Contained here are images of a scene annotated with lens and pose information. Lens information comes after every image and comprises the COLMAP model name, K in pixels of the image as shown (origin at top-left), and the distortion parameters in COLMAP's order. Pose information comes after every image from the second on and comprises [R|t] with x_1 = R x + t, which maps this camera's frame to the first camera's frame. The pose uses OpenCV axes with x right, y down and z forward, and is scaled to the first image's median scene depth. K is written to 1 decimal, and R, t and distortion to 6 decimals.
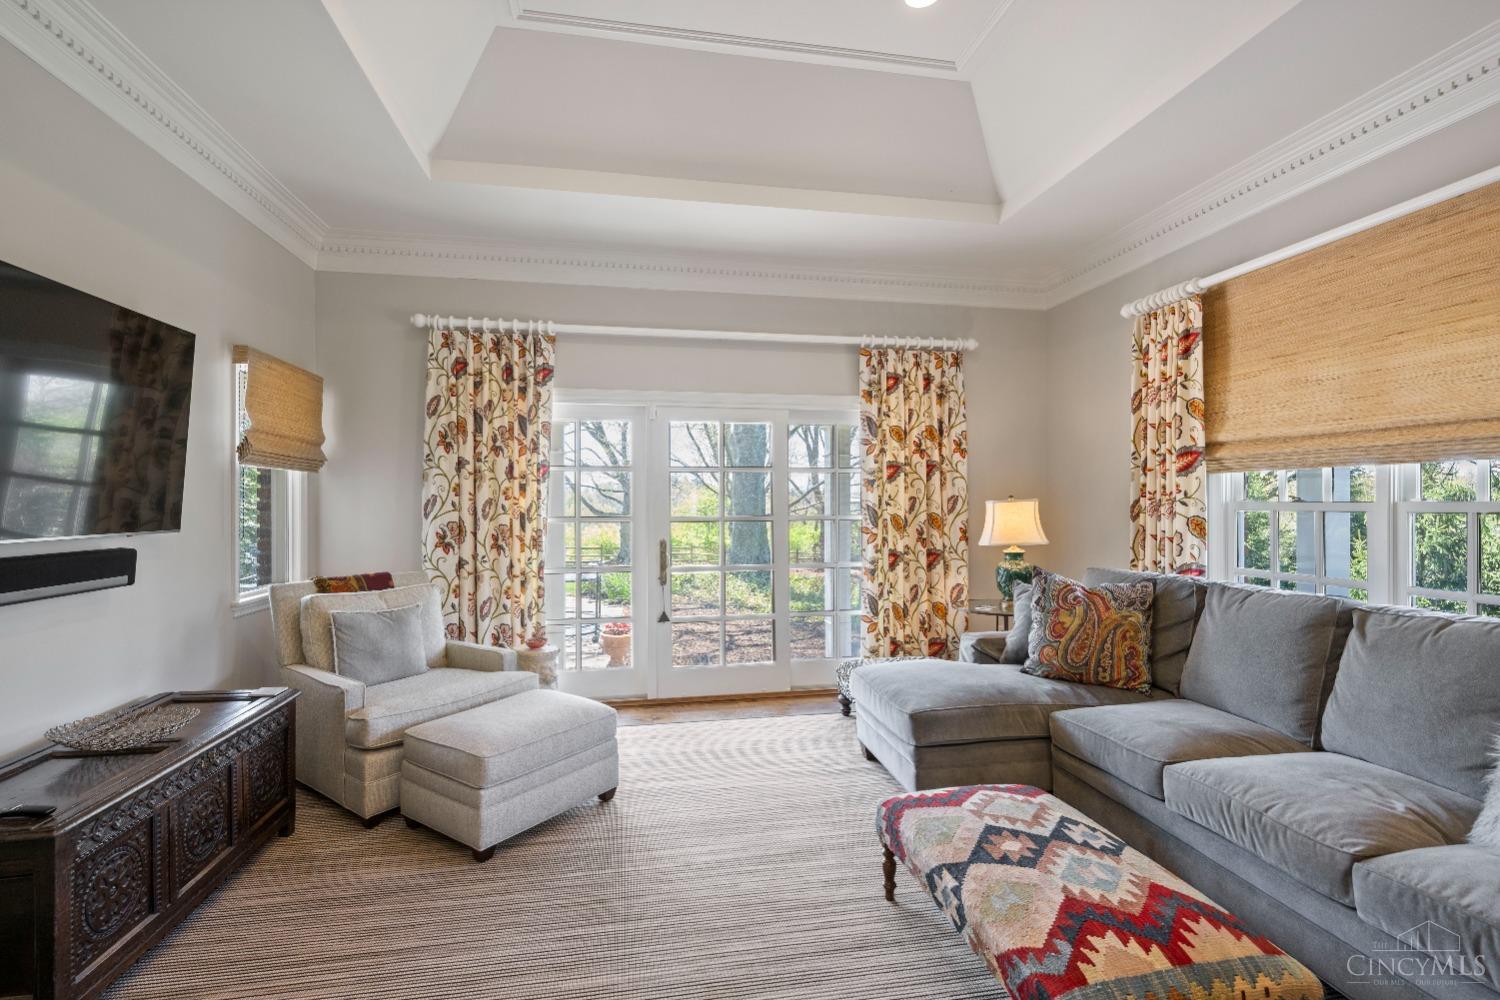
lens RADIAL K [[688.6, 0, 750.5], [0, 688.6, 501.8], [0, 0, 1]] dist [0.000230, -0.000157]
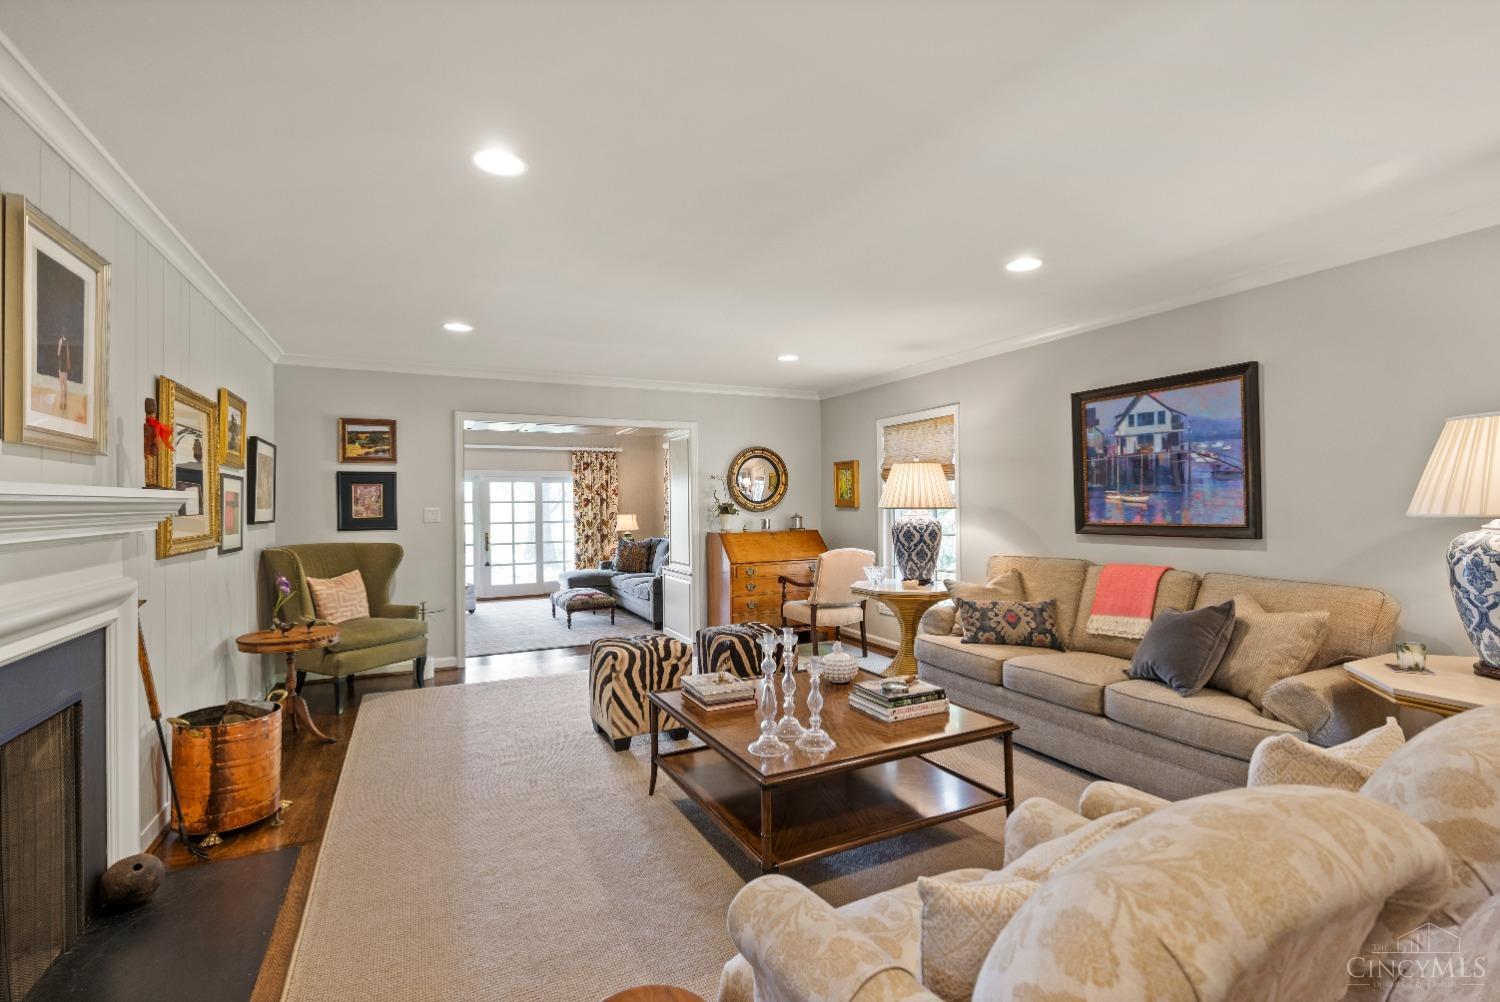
lens RADIAL K [[688.6, 0, 747.5], [0, 688.6, 503.5], [0, 0, 1]] dist [0.000230, -0.000157]
pose [[0.964648, -0.008039, 0.263421, 0.114524], [0.009773, 0.999938, -0.005274, -0.022088], [-0.263362, 0.007662, 0.964667, -1.498496]]
